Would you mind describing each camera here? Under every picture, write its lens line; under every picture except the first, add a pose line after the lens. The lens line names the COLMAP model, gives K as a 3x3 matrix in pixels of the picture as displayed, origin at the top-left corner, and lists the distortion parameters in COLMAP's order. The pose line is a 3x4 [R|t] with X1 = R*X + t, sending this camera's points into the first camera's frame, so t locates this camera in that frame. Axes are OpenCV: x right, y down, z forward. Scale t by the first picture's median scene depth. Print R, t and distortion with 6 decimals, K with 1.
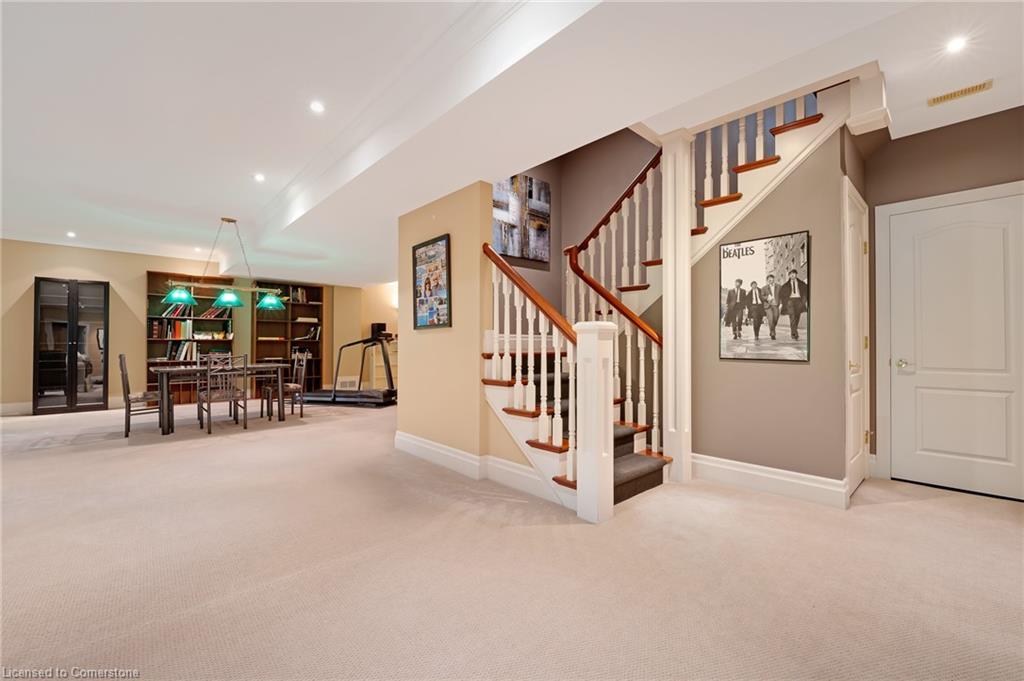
lens RADIAL K [[417.3, 0, 509.9], [0, 417.3, 340.4], [0, 0, 1]] dist [-0.007011, -0.001693]
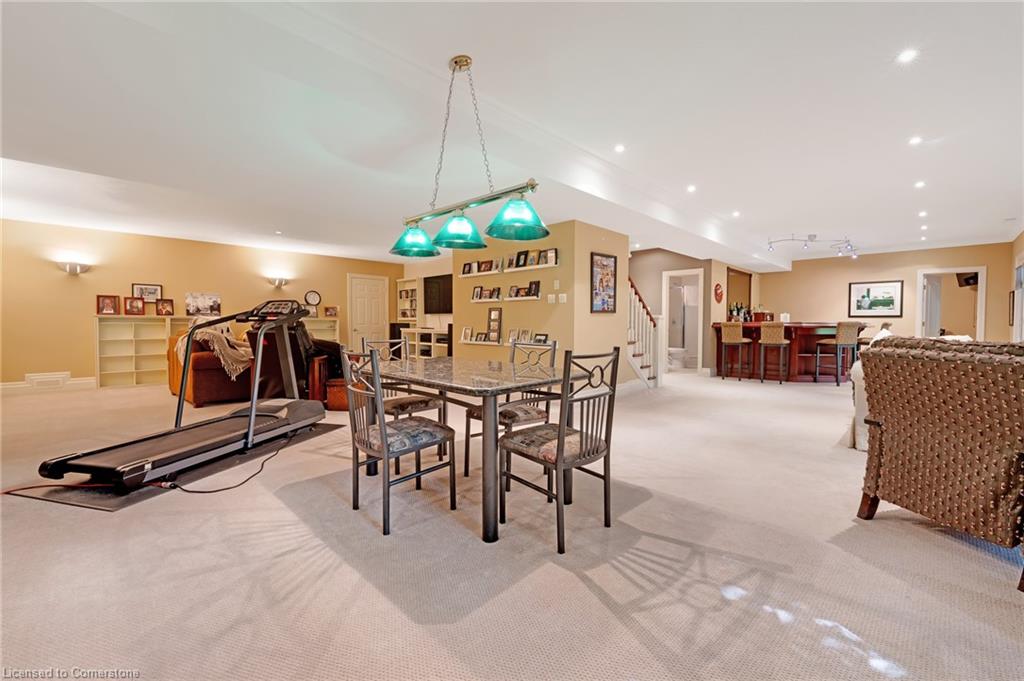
lens RADIAL K [[417.3, 0, 509.9], [0, 417.3, 336.8], [0, 0, 1]] dist [-0.007011, -0.001693]
pose [[-0.034016, -0.033888, 0.998847, -1.233093], [-0.012096, 0.999366, 0.033494, 0.008179], [-0.999348, -0.010943, -0.034404, 1.016416]]
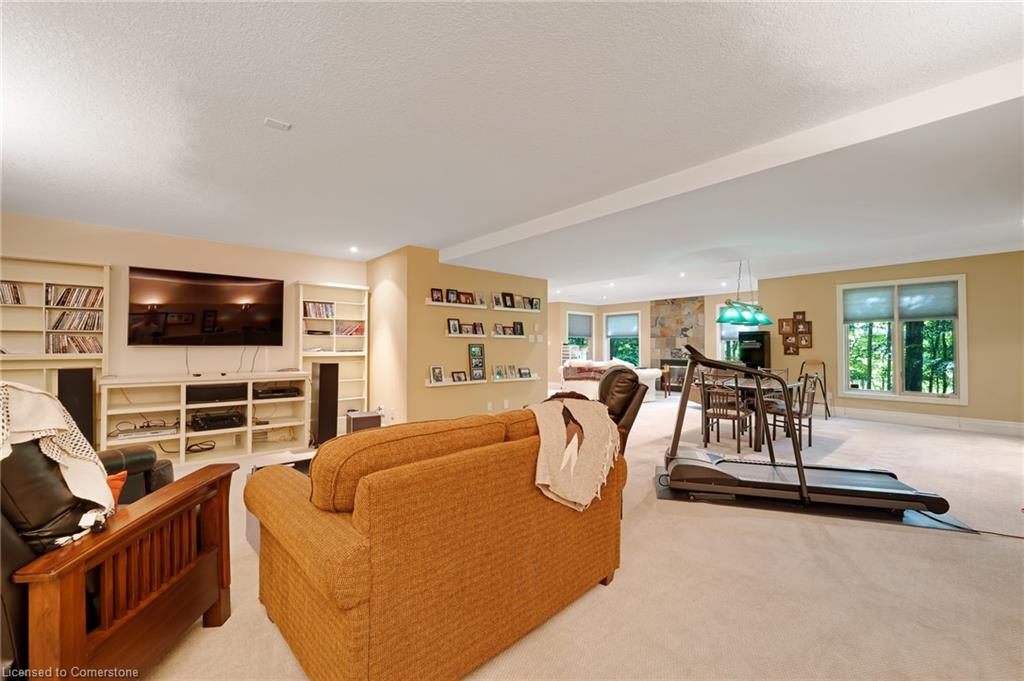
lens RADIAL K [[417.3, 0, 511.3], [0, 417.3, 339.4], [0, 0, 1]] dist [-0.007011, -0.001693]
pose [[-0.999742, -0.001348, 0.022659, -0.131864], [-0.001947, 0.999649, -0.026435, -0.017267], [-0.022615, -0.026472, -0.999394, 2.174841]]
